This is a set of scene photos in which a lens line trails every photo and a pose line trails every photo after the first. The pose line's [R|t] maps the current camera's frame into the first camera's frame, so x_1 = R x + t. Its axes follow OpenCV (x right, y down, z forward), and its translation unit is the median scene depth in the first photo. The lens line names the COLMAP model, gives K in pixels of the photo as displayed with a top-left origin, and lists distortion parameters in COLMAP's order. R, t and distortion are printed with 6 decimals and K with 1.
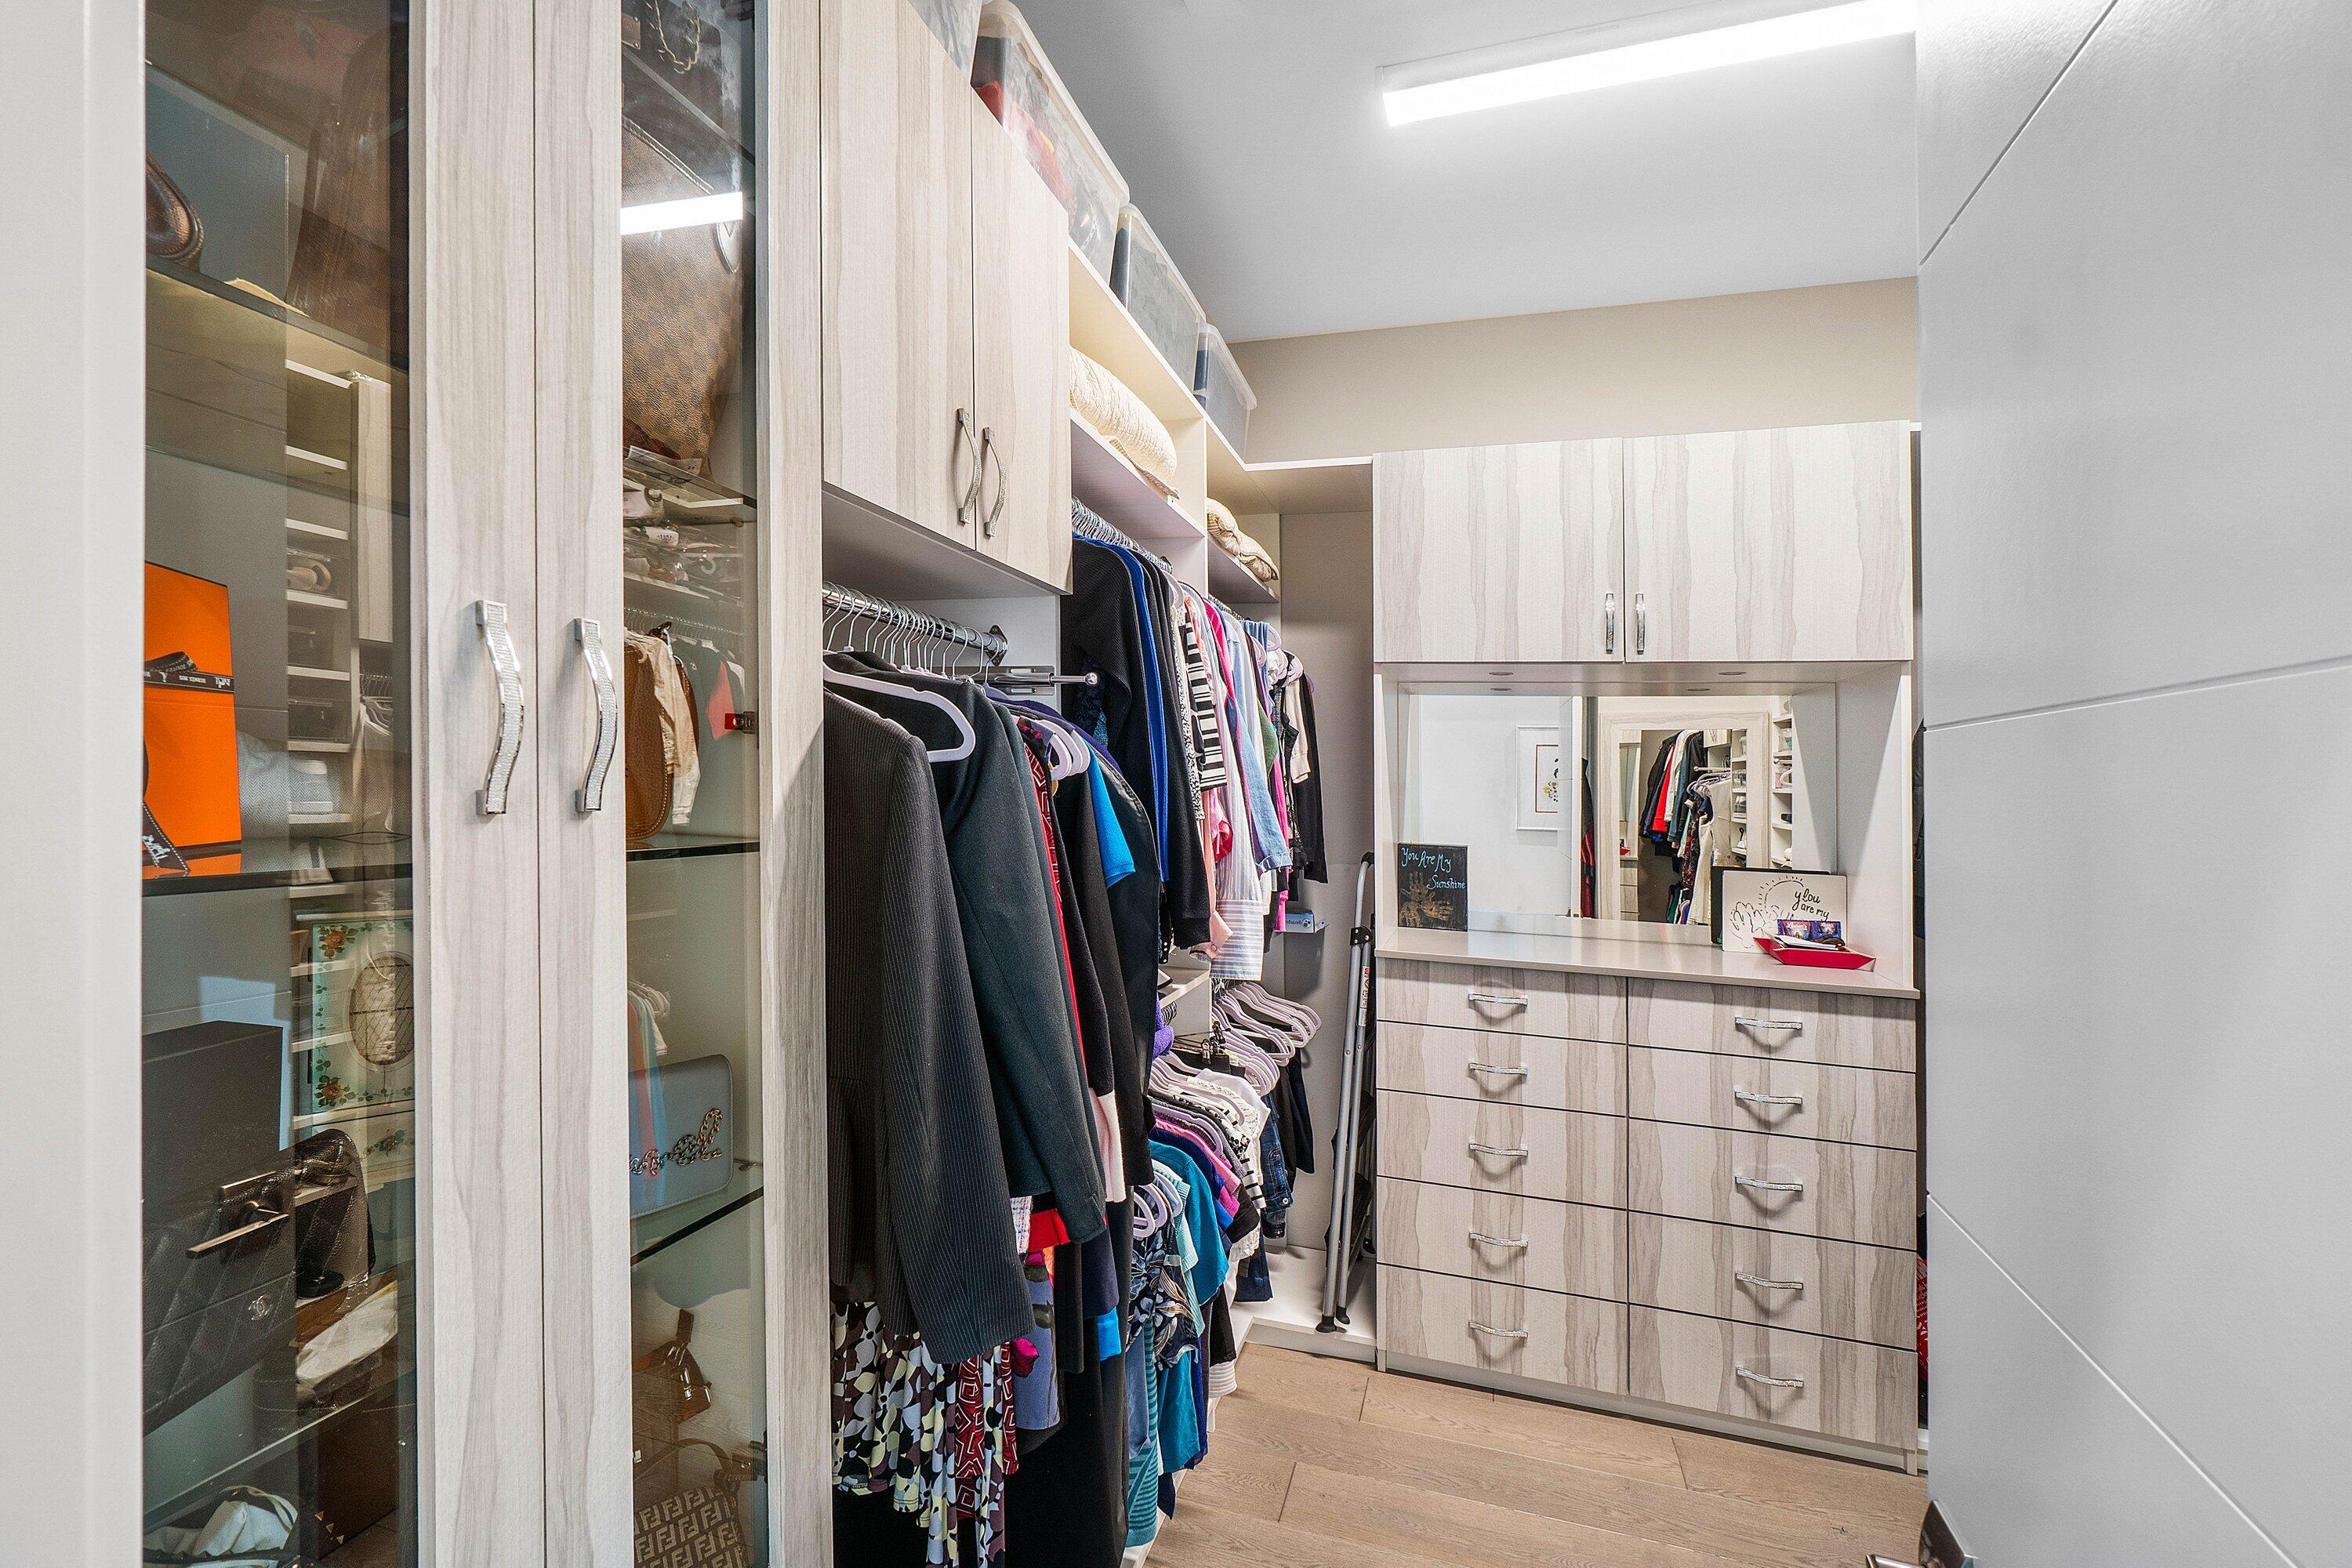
lens RADIAL K [[1041.2, 0, 1173.2], [0, 1041.2, 784.6], [0, 0, 1]] dist [-0.004368, 0.000020]
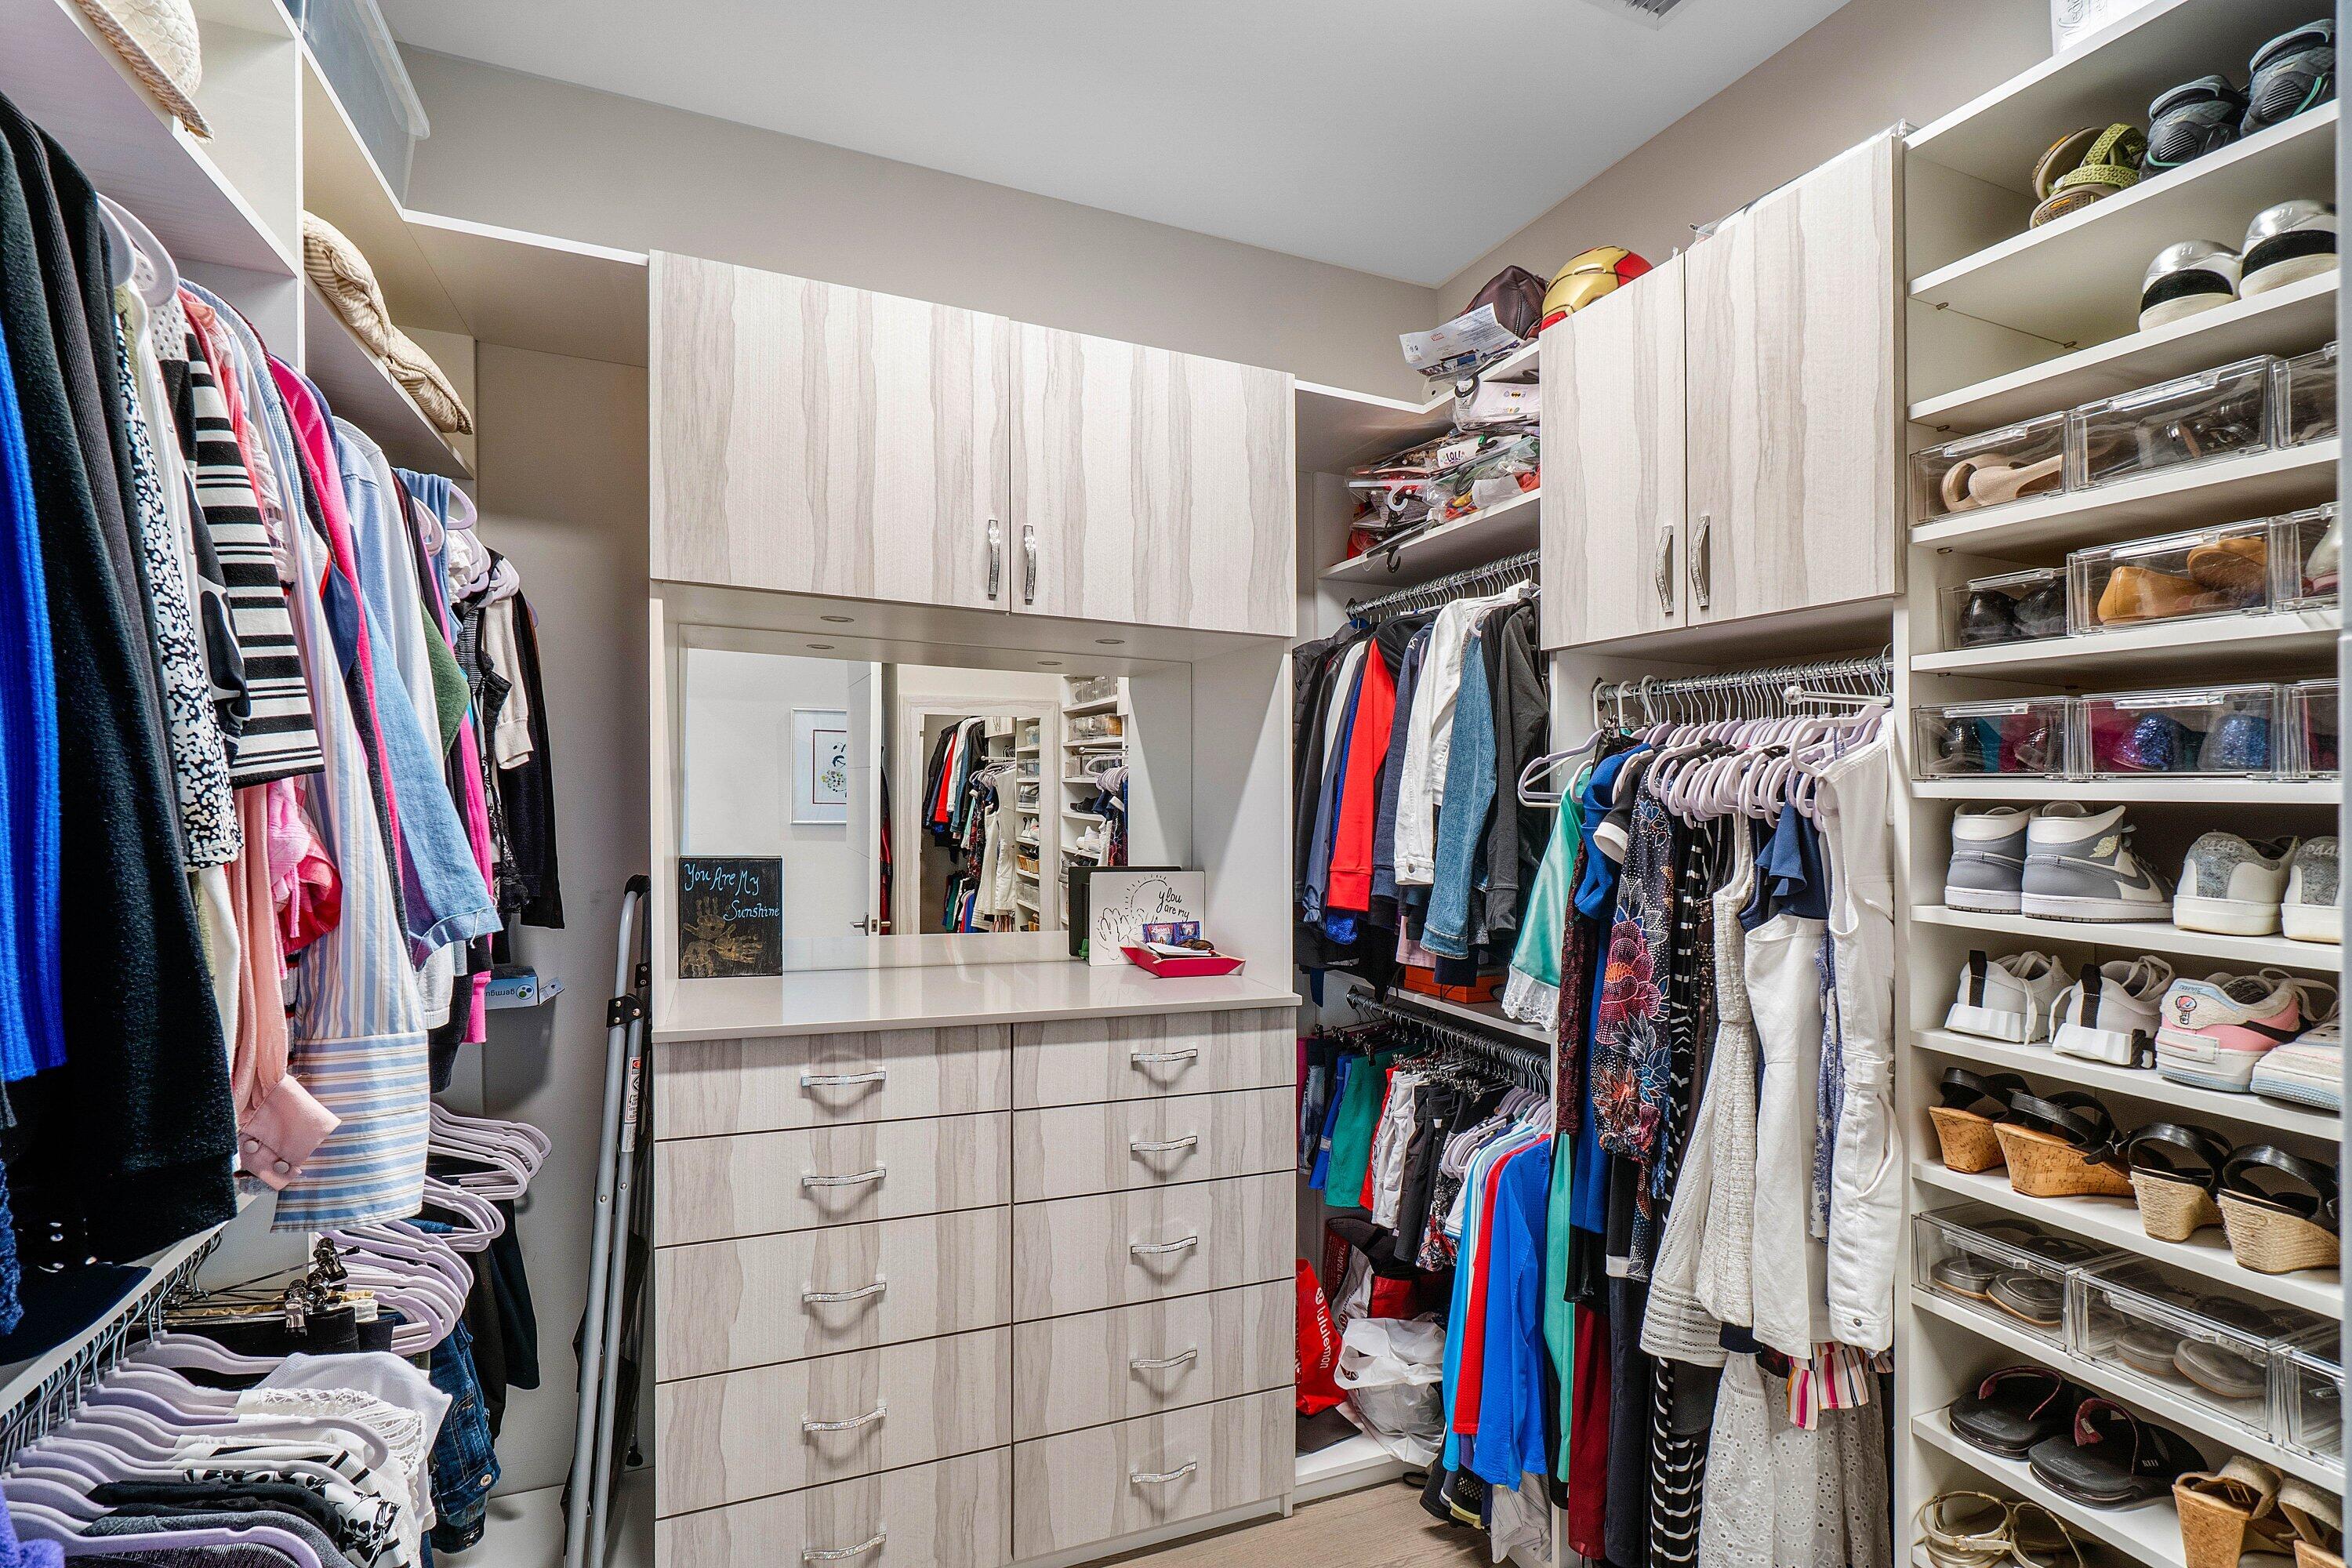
lens RADIAL K [[1041.2, 0, 1166.5], [0, 1041.2, 772.0], [0, 0, 1]] dist [-0.004368, 0.000020]
pose [[0.772006, 0.000949, 0.635615, 0.034634], [0.000712, 0.999997, -0.002358, 0.001474], [-0.635615, 0.002273, 0.772003, 0.328640]]
